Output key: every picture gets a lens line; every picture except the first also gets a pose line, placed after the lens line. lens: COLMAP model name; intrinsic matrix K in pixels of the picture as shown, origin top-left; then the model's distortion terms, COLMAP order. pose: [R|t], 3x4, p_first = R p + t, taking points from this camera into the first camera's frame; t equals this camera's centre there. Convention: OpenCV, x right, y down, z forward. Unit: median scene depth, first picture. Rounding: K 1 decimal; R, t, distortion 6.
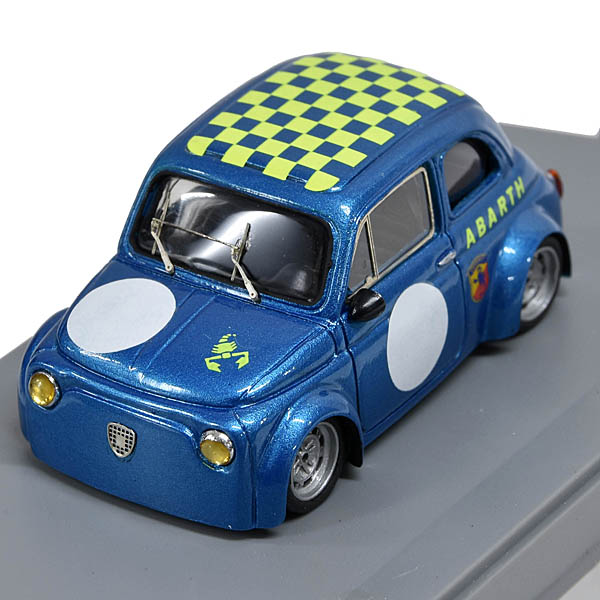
lens RADIAL K [[2689.8, 0, 300.0], [0, 2689.8, 300.0], [0, 0, 1]] dist [-0.183860, -0.010644]
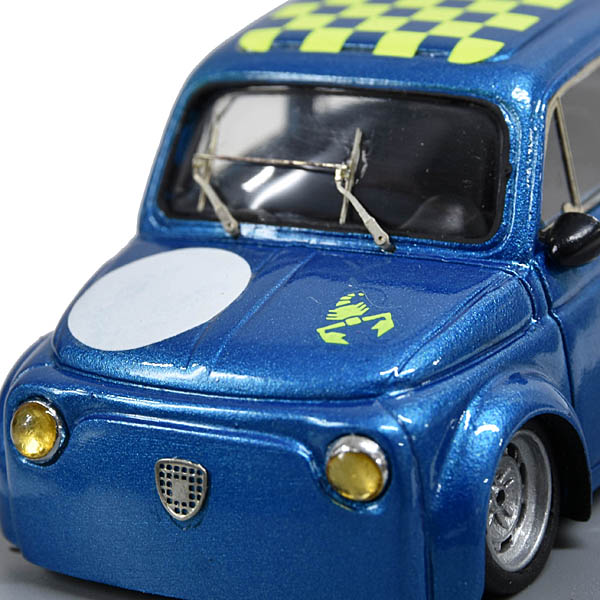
lens RADIAL K [[2689.8, 0, 300.0], [0, 2689.8, 300.0], [0, 0, 1]] dist [-0.183860, -0.010644]
pose [[0.995786, -0.083057, 0.038878, -0.059646], [0.088818, 0.979025, -0.183360, 0.118564], [-0.022833, 0.186040, 0.982277, 0.426689]]
